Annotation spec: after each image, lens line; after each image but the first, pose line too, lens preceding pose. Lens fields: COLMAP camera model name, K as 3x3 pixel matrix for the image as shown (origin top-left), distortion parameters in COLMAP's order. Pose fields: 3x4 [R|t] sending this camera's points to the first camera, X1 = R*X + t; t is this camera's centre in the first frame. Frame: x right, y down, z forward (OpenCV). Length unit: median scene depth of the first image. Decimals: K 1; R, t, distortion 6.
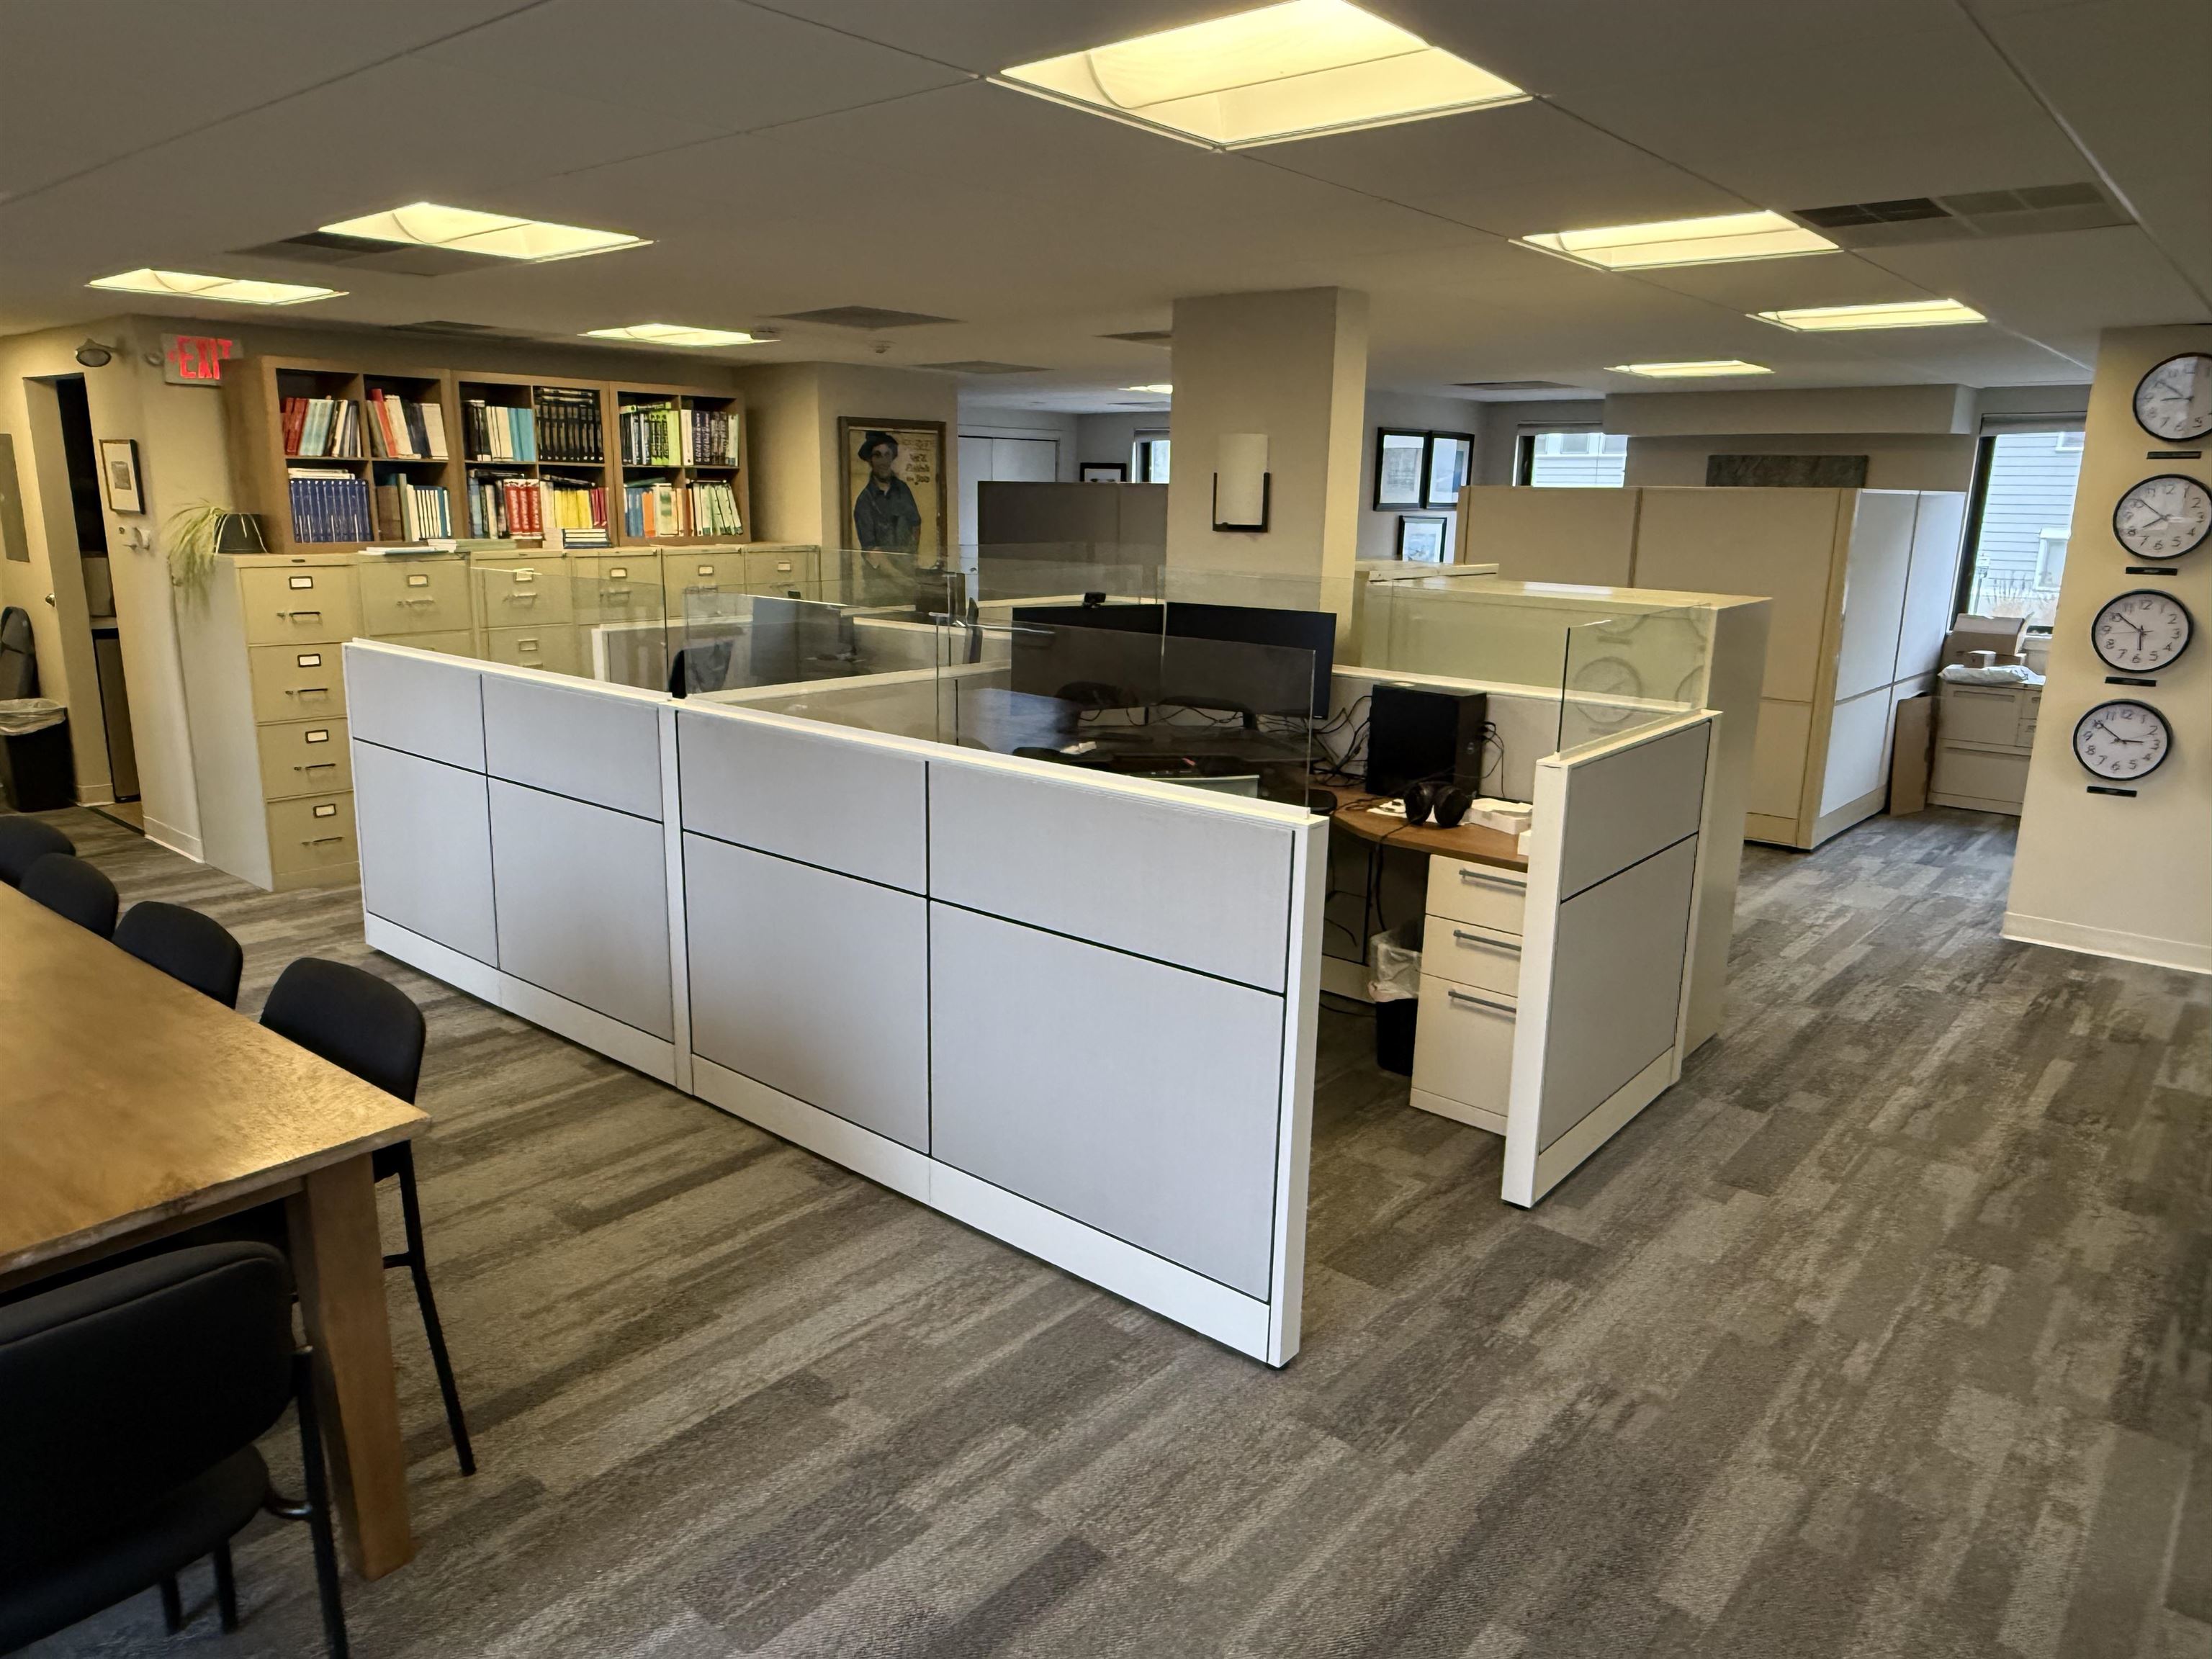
lens RADIAL K [[1458.9, 0, 1106.0], [0, 1458.9, 829.5], [0, 0, 1]] dist [0.002950, -0.001259]
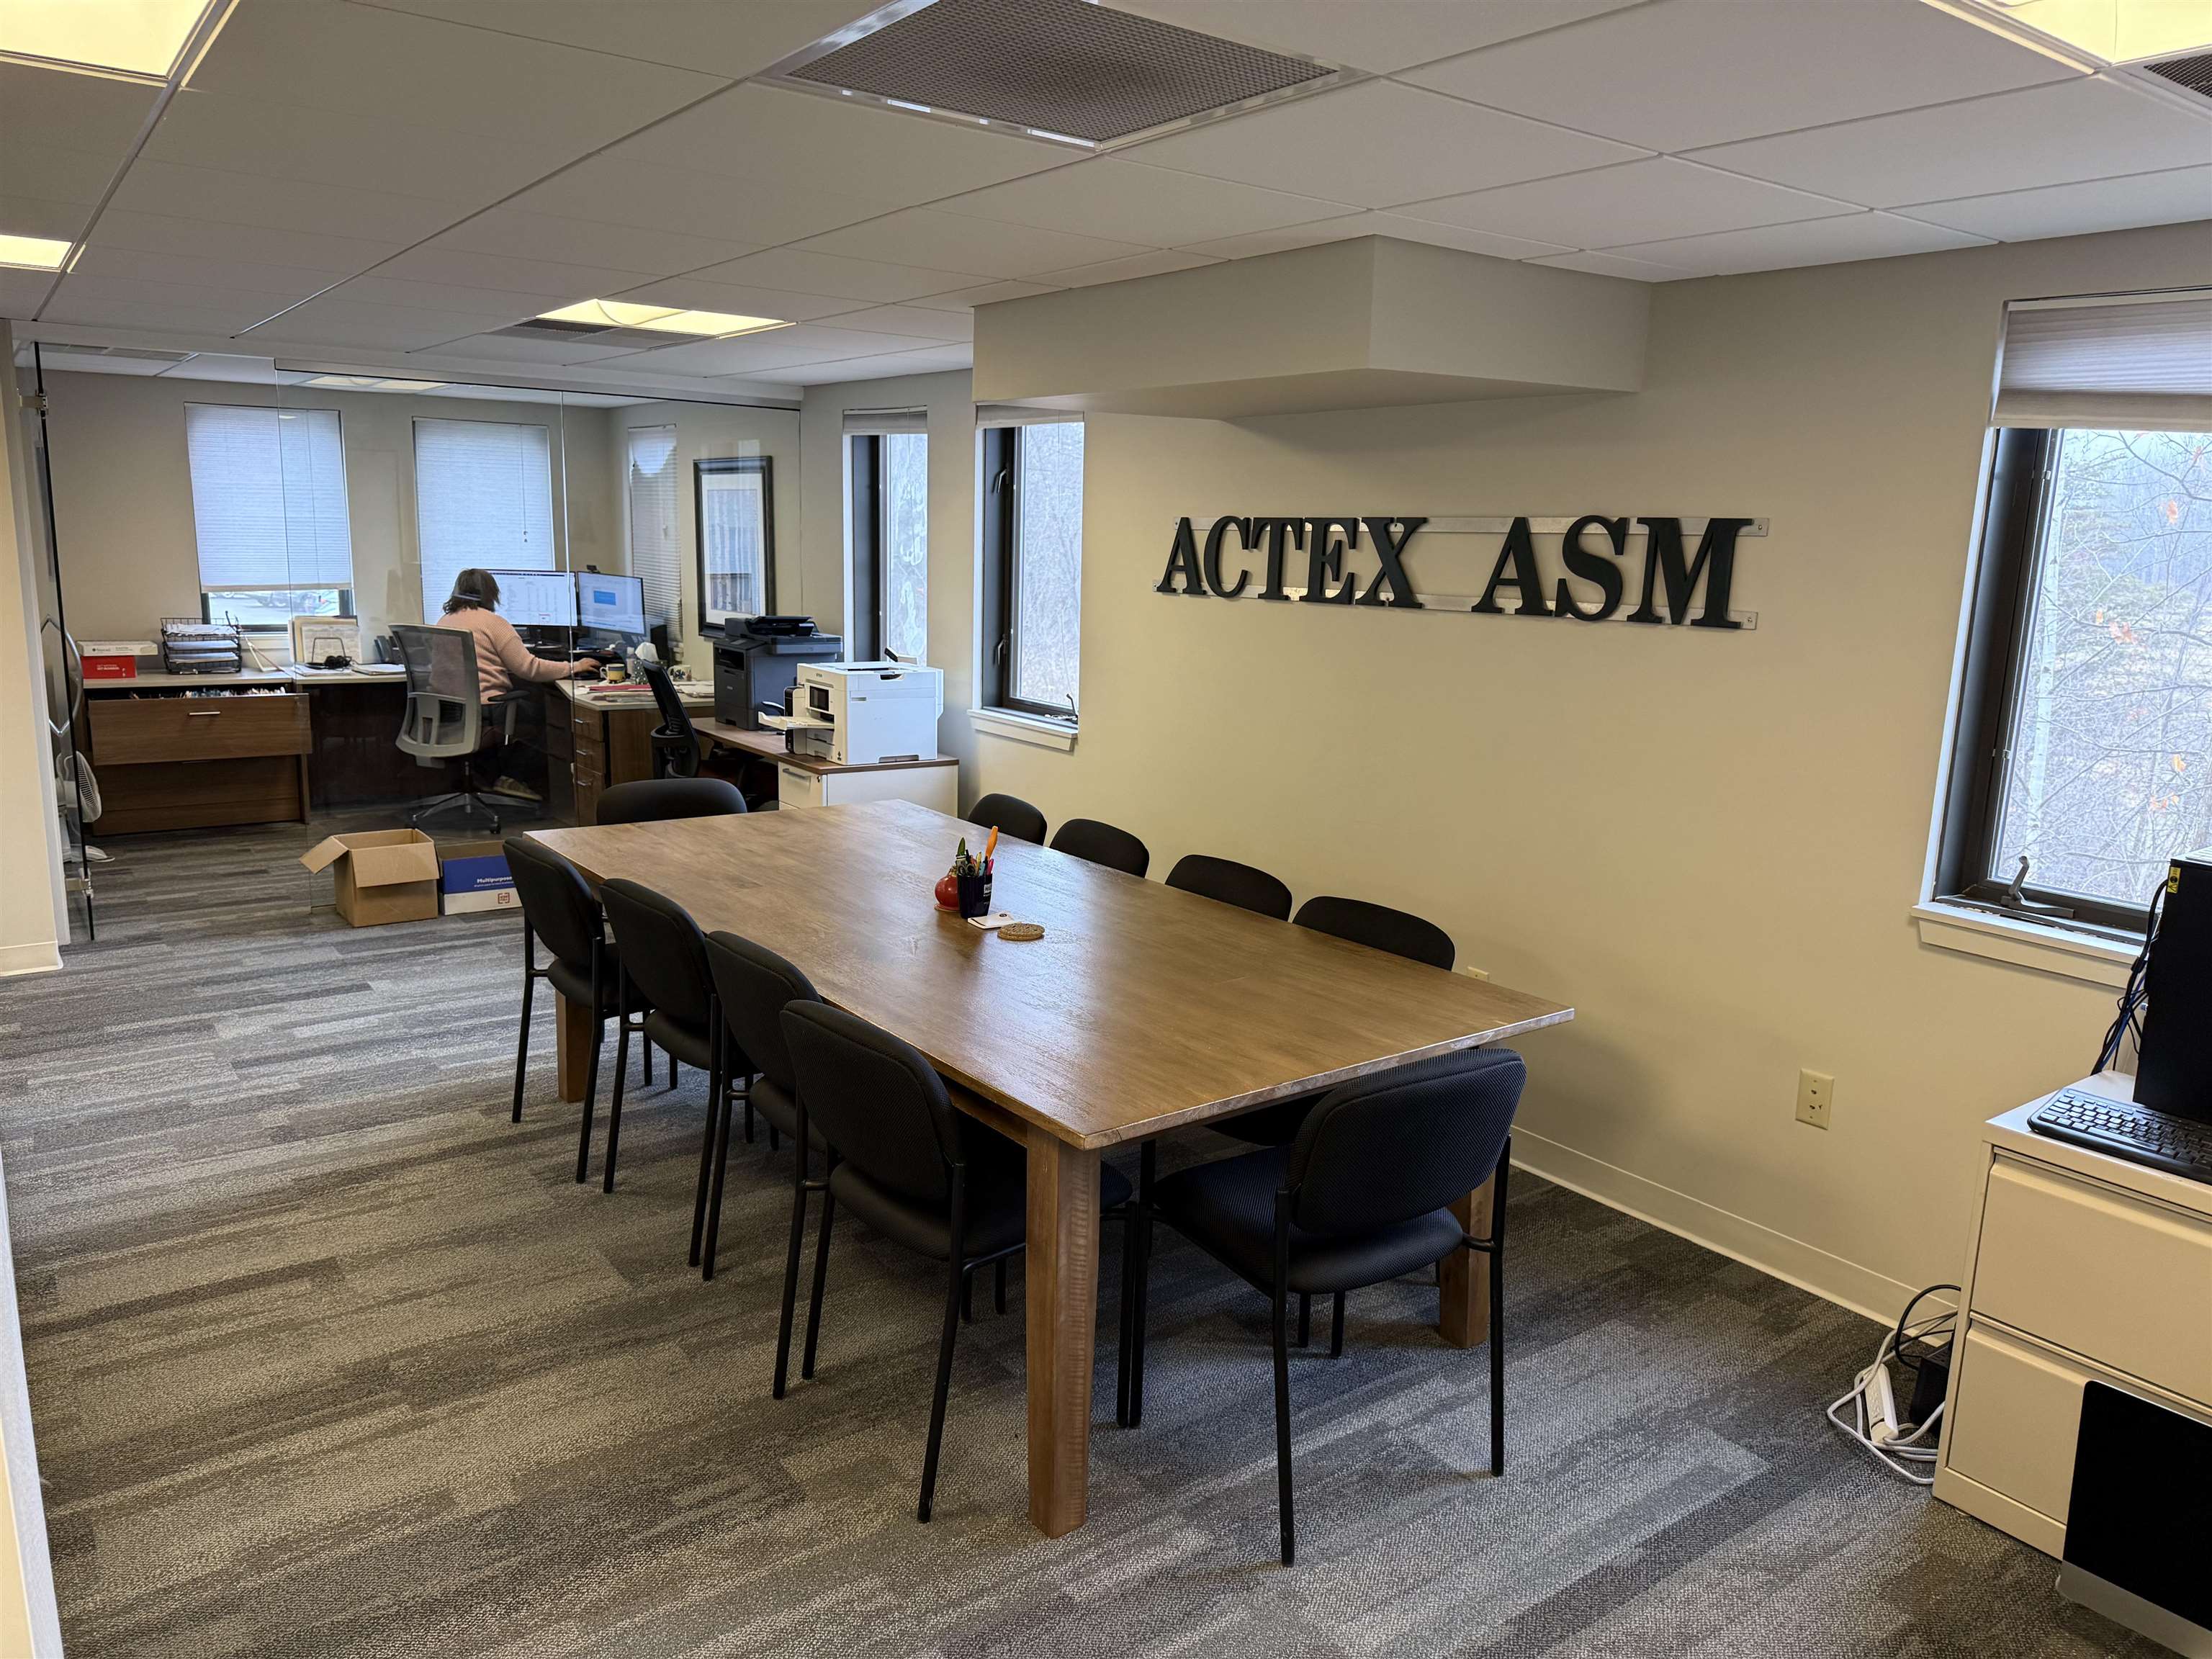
lens RADIAL K [[1577.5, 0, 1106.0], [0, 1577.5, 829.5], [0, 0, 1]] dist [-0.002218, -0.003569]
pose [[-0.969335, -0.094599, 0.226807, -0.560533], [0.005010, 0.915139, 0.403106, -0.218432], [-0.245694, 0.391881, -0.886602, 0.882071]]
